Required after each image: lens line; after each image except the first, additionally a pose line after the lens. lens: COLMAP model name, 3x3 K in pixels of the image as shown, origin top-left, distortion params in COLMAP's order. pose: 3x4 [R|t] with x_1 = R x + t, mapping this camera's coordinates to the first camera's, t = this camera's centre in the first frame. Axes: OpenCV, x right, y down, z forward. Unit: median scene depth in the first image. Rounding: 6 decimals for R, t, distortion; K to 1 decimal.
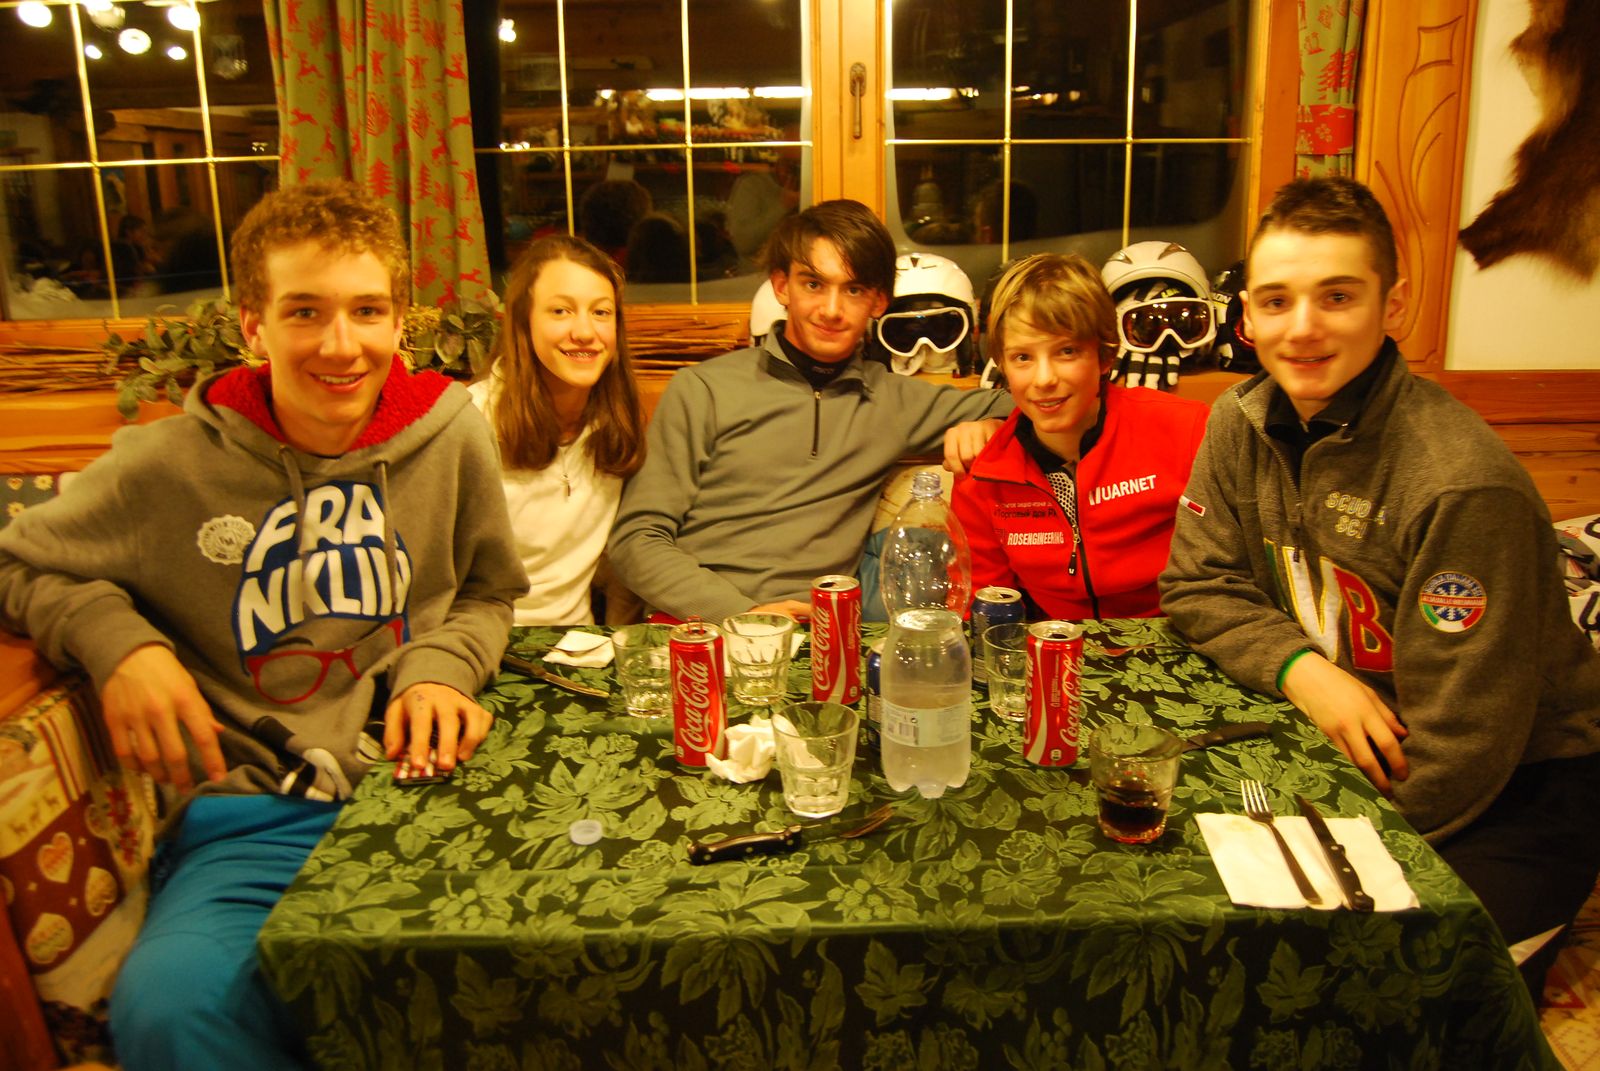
lens RADIAL K [[1254.3, 0, 812.8], [0, 1254.3, 531.4], [0, 0, 1]] dist [-0.092907, 0.037902]
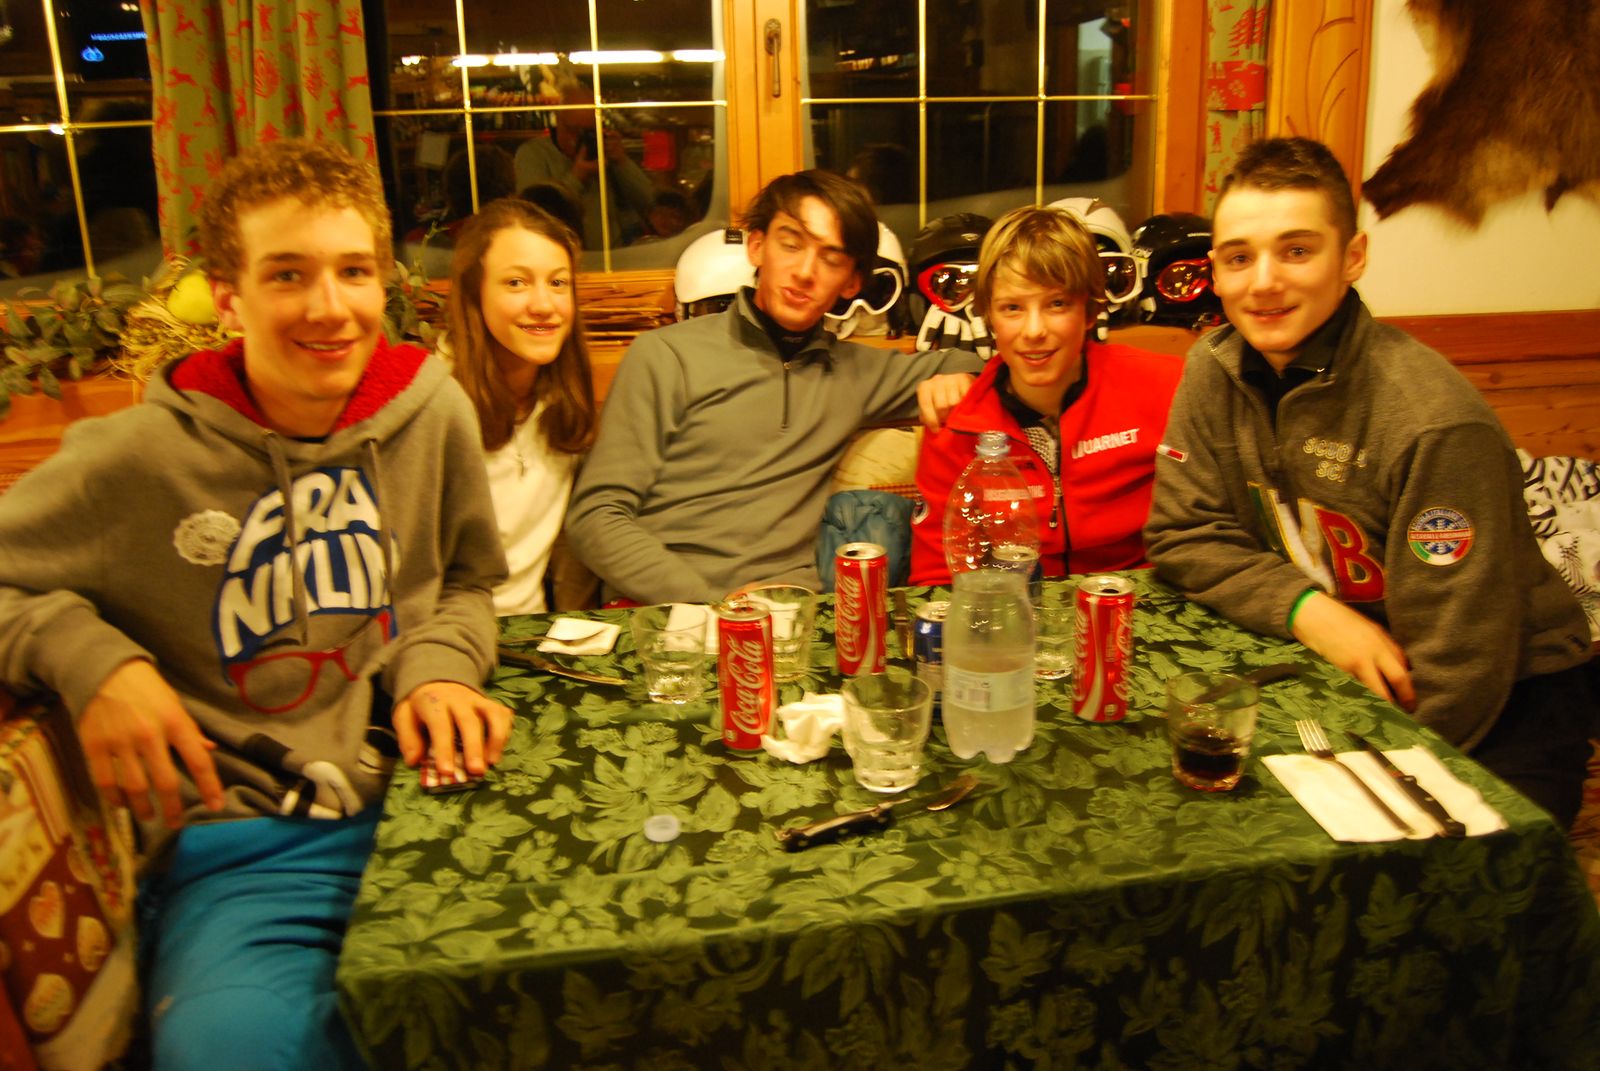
lens RADIAL K [[1254.3, 0, 812.8], [0, 1254.3, 531.4], [0, 0, 1]] dist [-0.092907, 0.037902]
pose [[0.988073, -0.053063, 0.144557, -0.174915], [0.049575, 0.998388, 0.027625, -0.002885], [-0.145789, -0.020129, 0.989111, 0.049017]]
